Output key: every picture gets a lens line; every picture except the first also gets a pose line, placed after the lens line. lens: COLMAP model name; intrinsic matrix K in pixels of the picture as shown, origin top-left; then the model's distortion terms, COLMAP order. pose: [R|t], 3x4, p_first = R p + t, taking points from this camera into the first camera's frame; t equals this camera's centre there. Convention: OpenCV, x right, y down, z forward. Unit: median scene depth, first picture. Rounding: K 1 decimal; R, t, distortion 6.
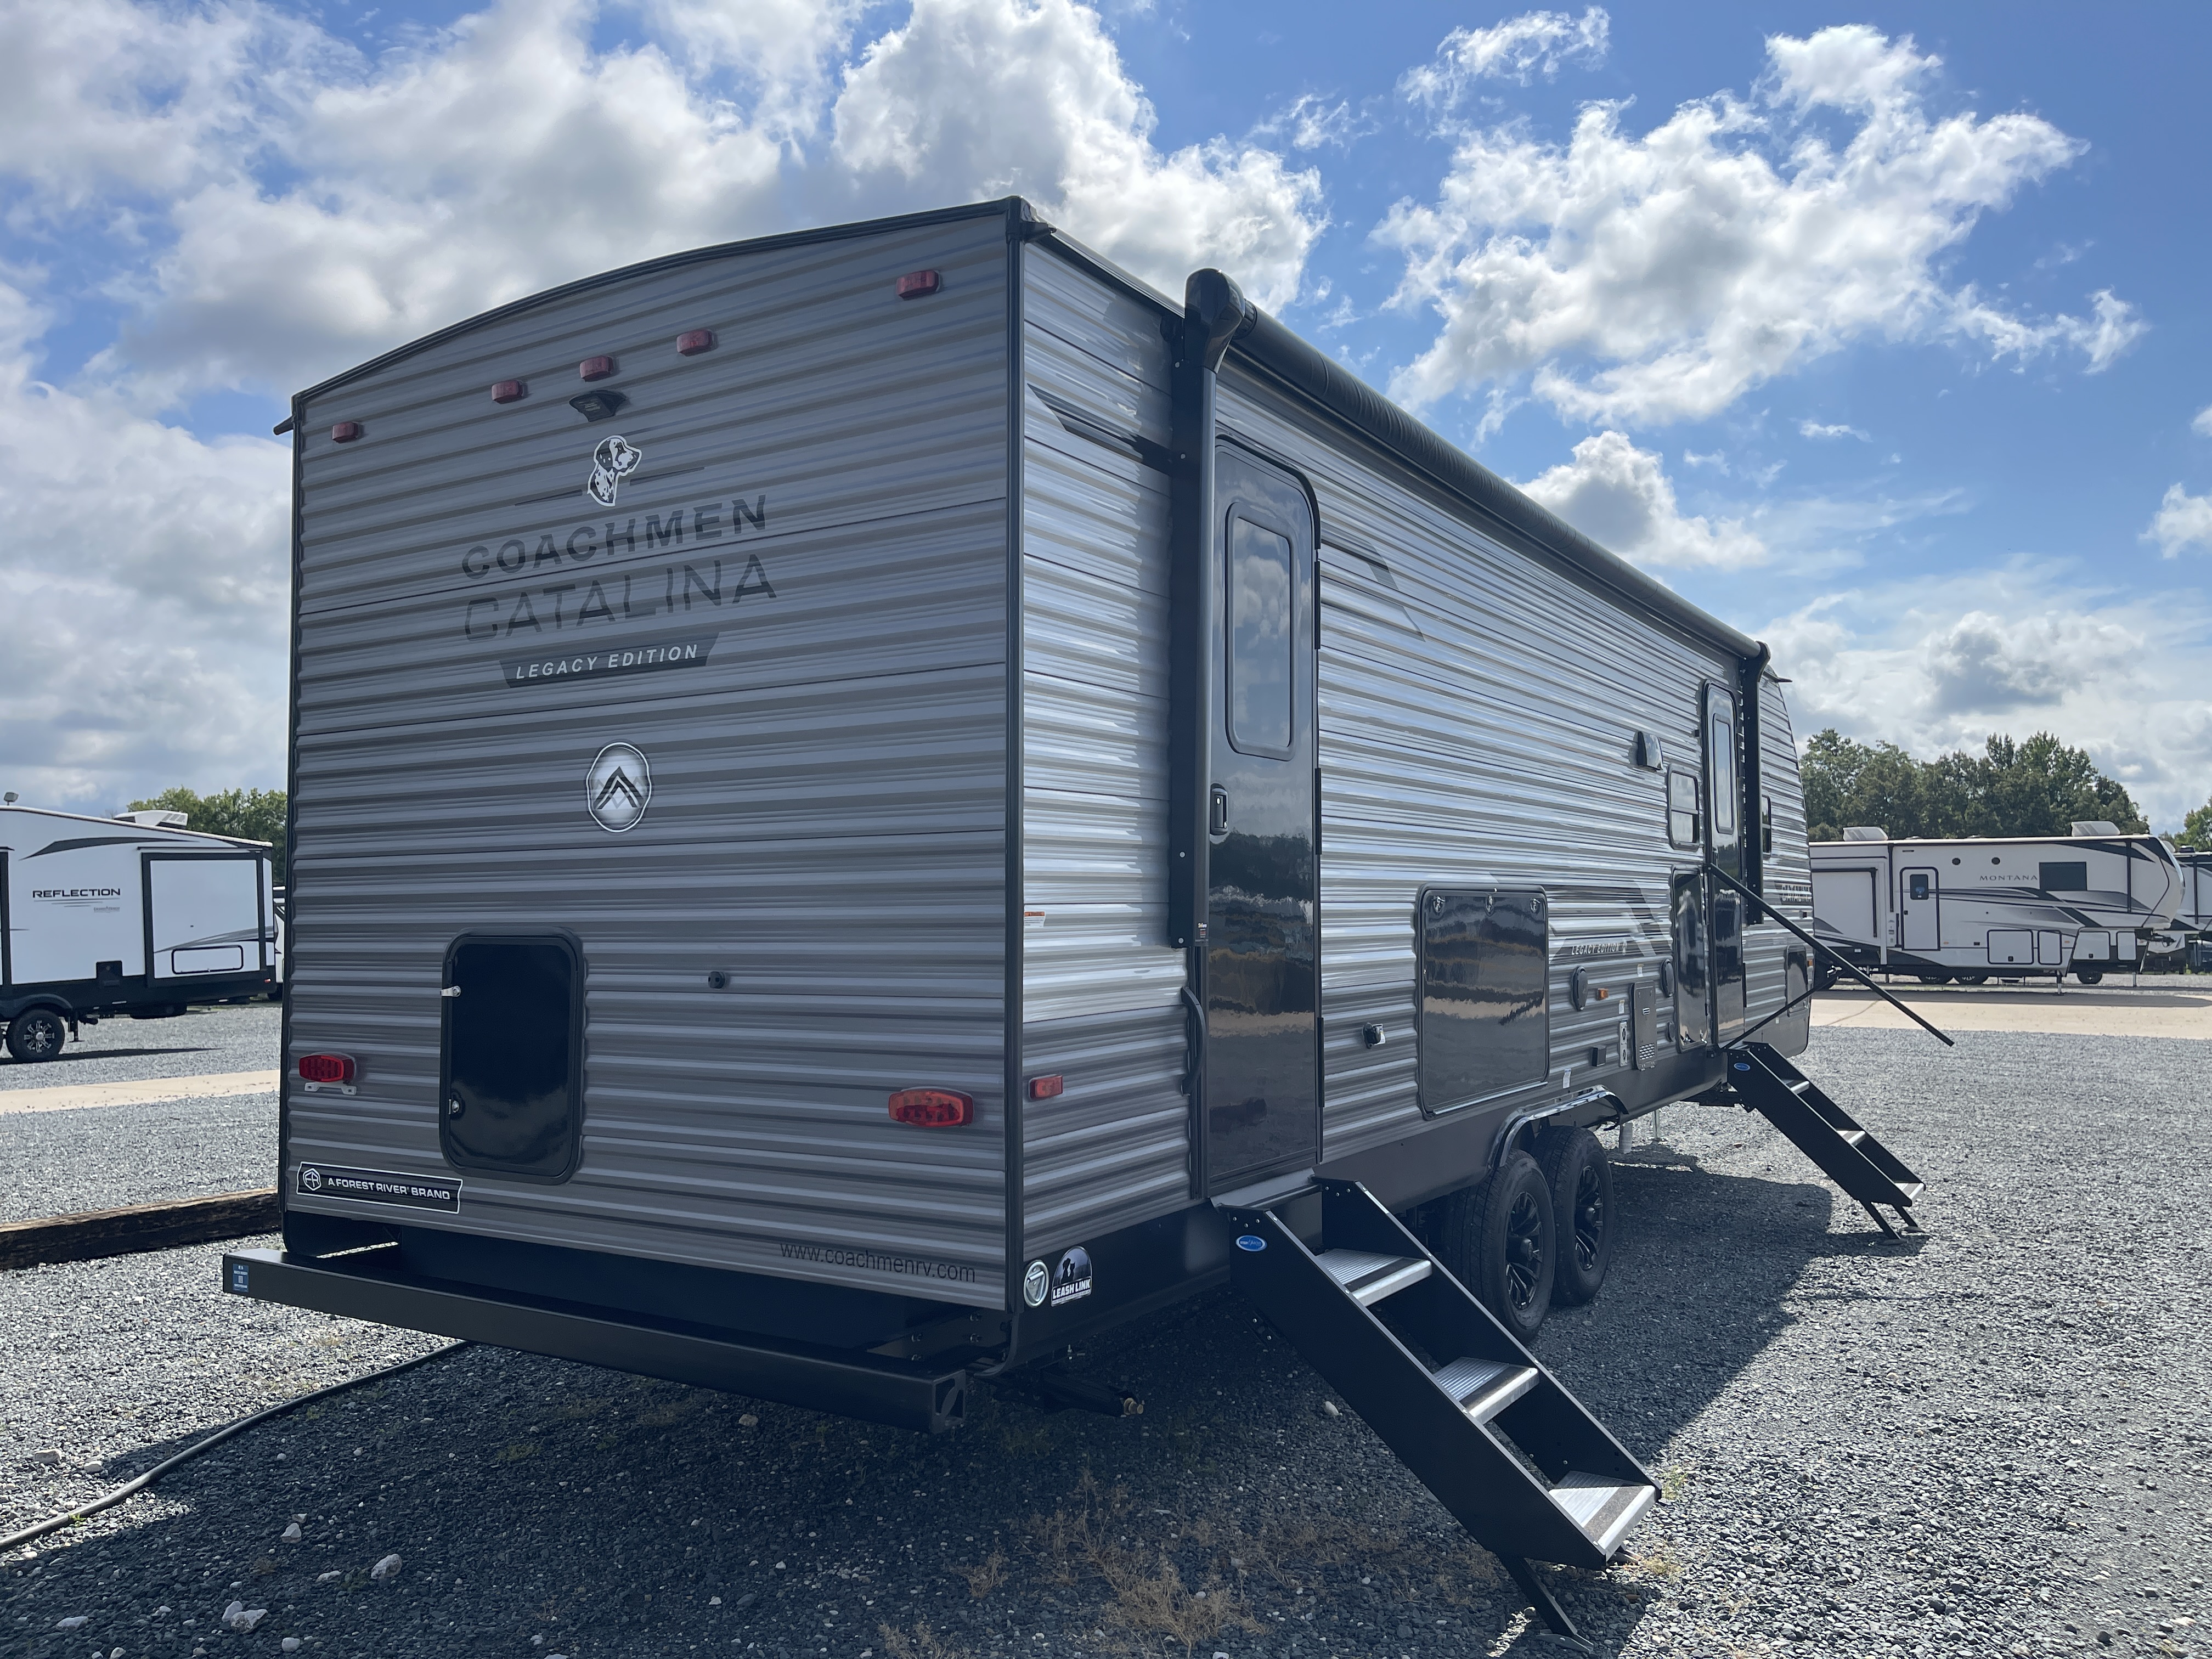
lens RADIAL K [[1628.3, 0, 1104.6], [0, 1628.3, 823.0], [0, 0, 1]] dist [0.061937, -0.090762]
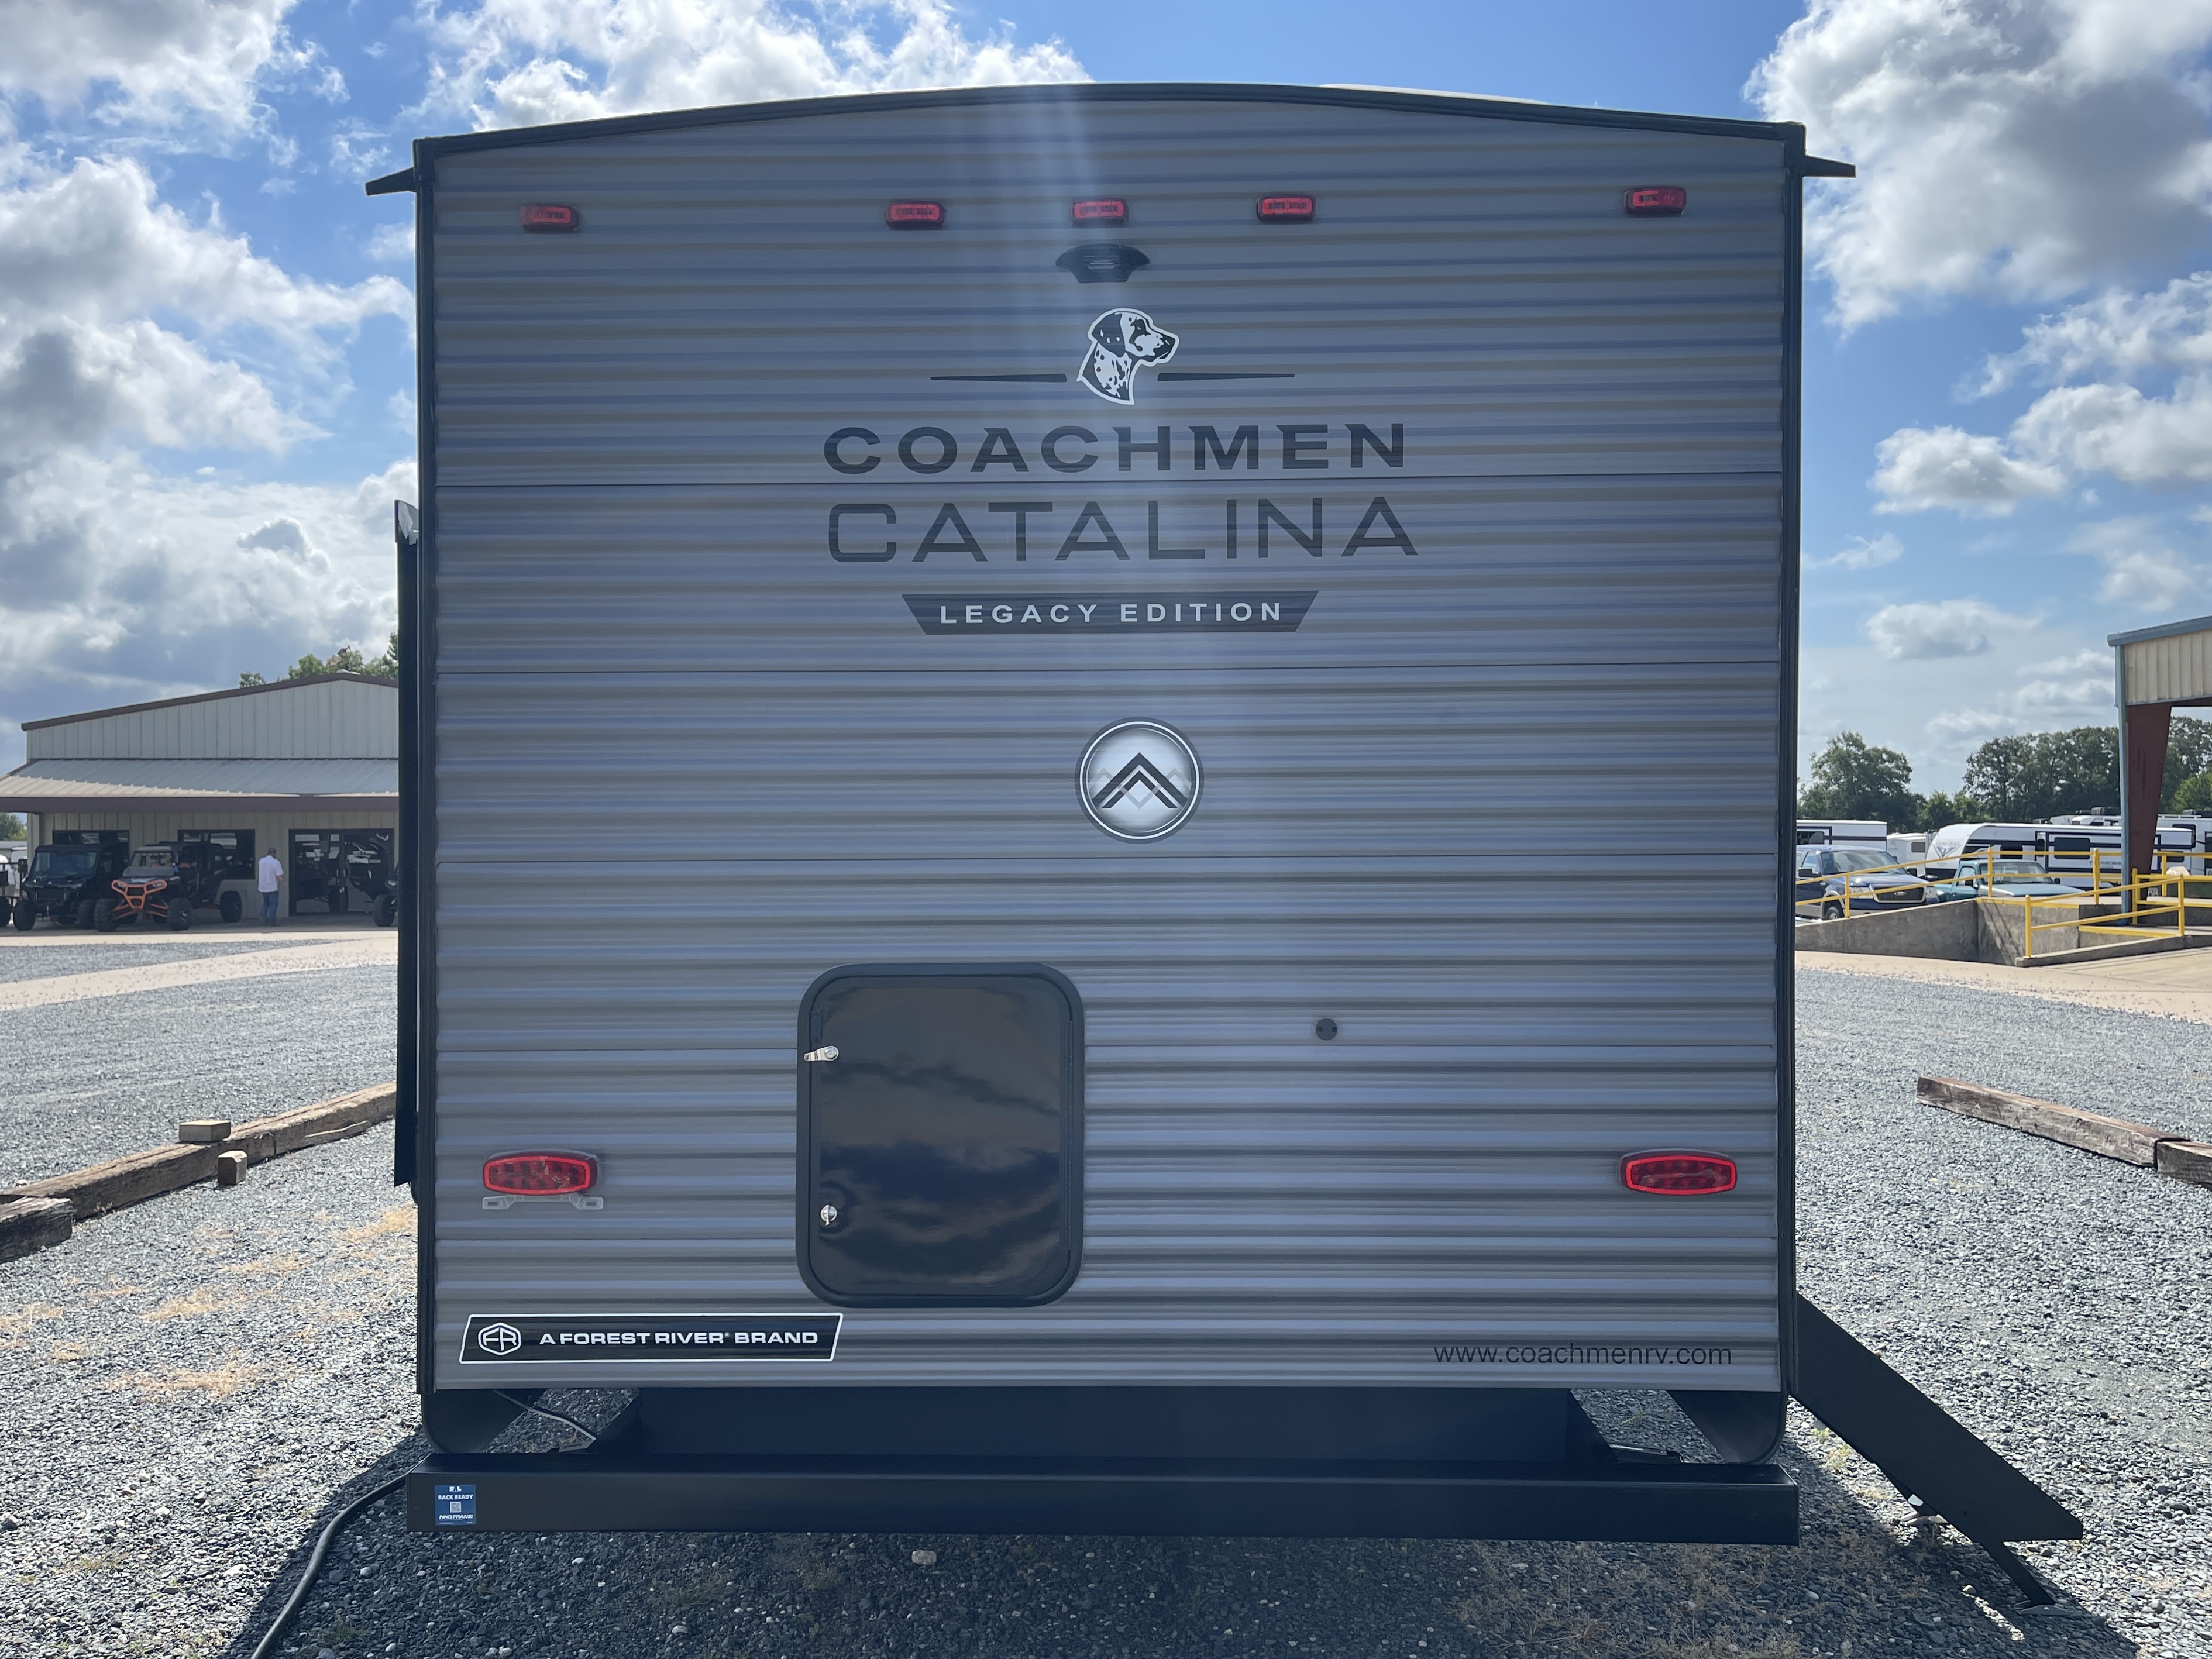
lens RADIAL K [[1776.9, 0, 1106.0], [0, 1776.9, 829.5], [0, 0, 1]] dist [0.106435, -0.151624]
pose [[0.864696, -0.002434, 0.502290, -0.720903], [-0.028097, 0.998188, 0.053207, -0.042545], [-0.501509, -0.060120, 0.863061, 0.287436]]
